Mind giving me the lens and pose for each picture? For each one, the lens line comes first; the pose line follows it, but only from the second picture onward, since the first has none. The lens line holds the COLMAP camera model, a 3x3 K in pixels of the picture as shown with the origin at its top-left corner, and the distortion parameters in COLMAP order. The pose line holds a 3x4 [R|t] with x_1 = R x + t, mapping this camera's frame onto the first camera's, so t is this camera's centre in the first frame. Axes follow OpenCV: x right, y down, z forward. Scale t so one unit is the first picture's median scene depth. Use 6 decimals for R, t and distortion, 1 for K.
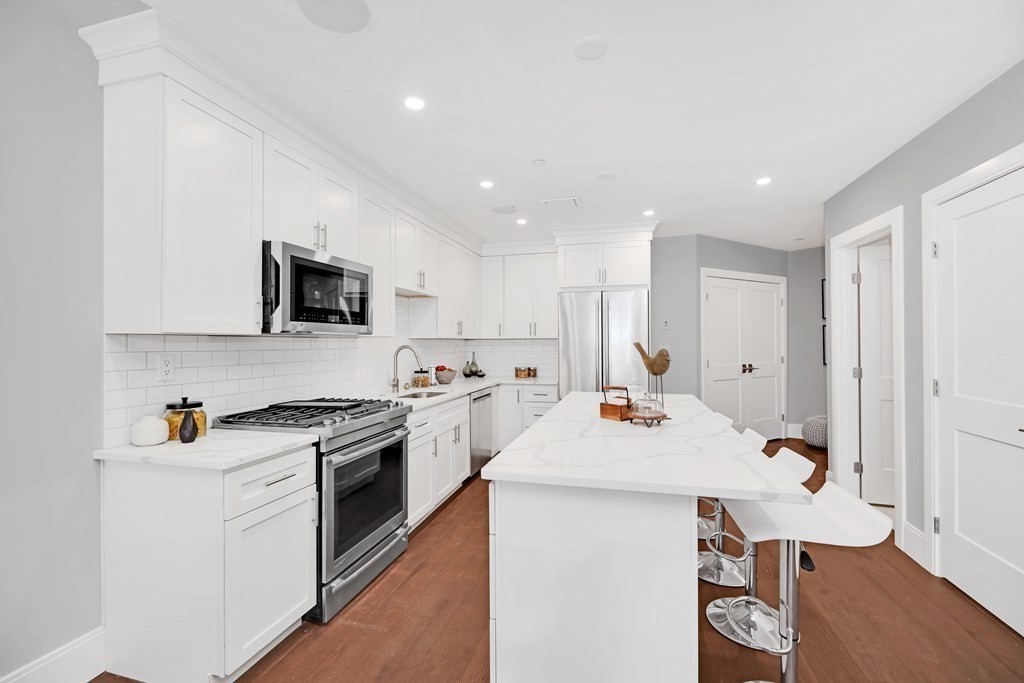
lens RADIAL K [[438.8, 0, 504.3], [0, 438.8, 339.5], [0, 0, 1]] dist [-0.000858, -0.002451]
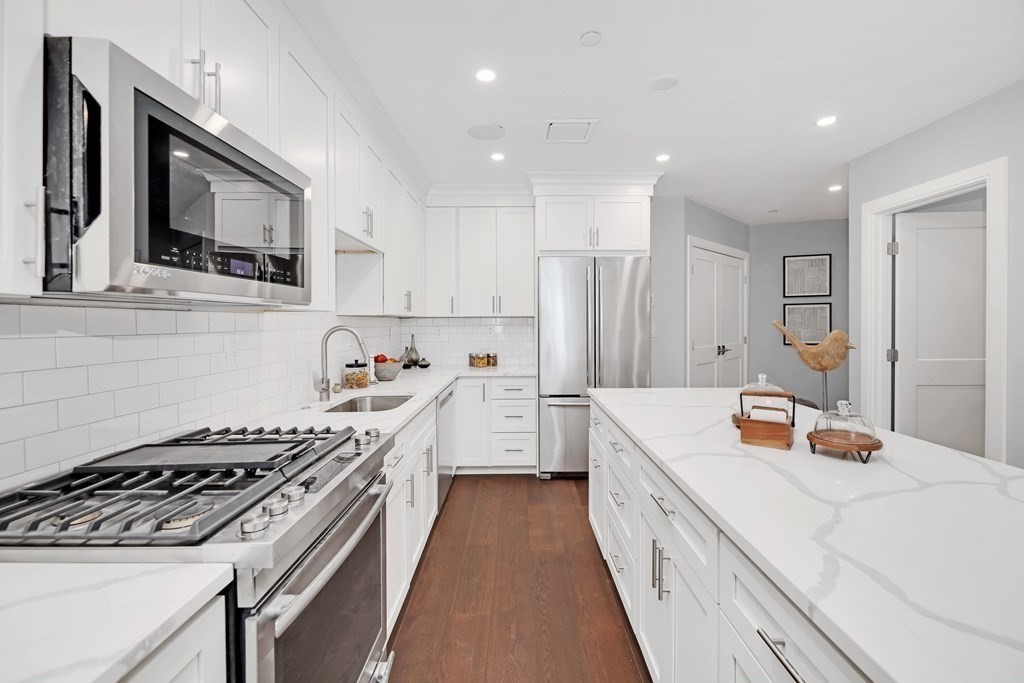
lens RADIAL K [[452.3, 0, 521.3], [0, 452.3, 326.8], [0, 0, 1]] dist [-0.001415, -0.003011]
pose [[0.960554, -0.002825, 0.278078, -0.213837], [-0.001735, 0.999868, 0.016150, 0.005713], [-0.278087, -0.015995, 0.960423, 0.411562]]
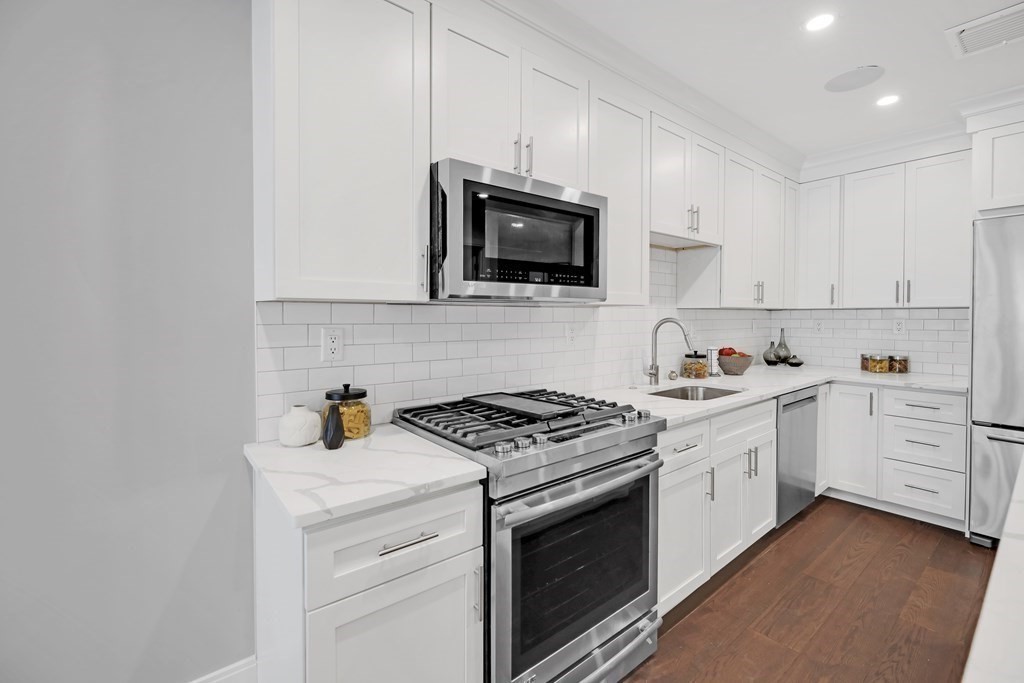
lens RADIAL K [[438.8, 0, 500.1], [0, 438.8, 321.8], [0, 0, 1]] dist [-0.000858, -0.002451]
pose [[0.806177, 0.013057, -0.591530, -0.041994], [0.001388, 0.999712, 0.023958, 0.003493], [0.591673, -0.020135, 0.805927, 0.389898]]
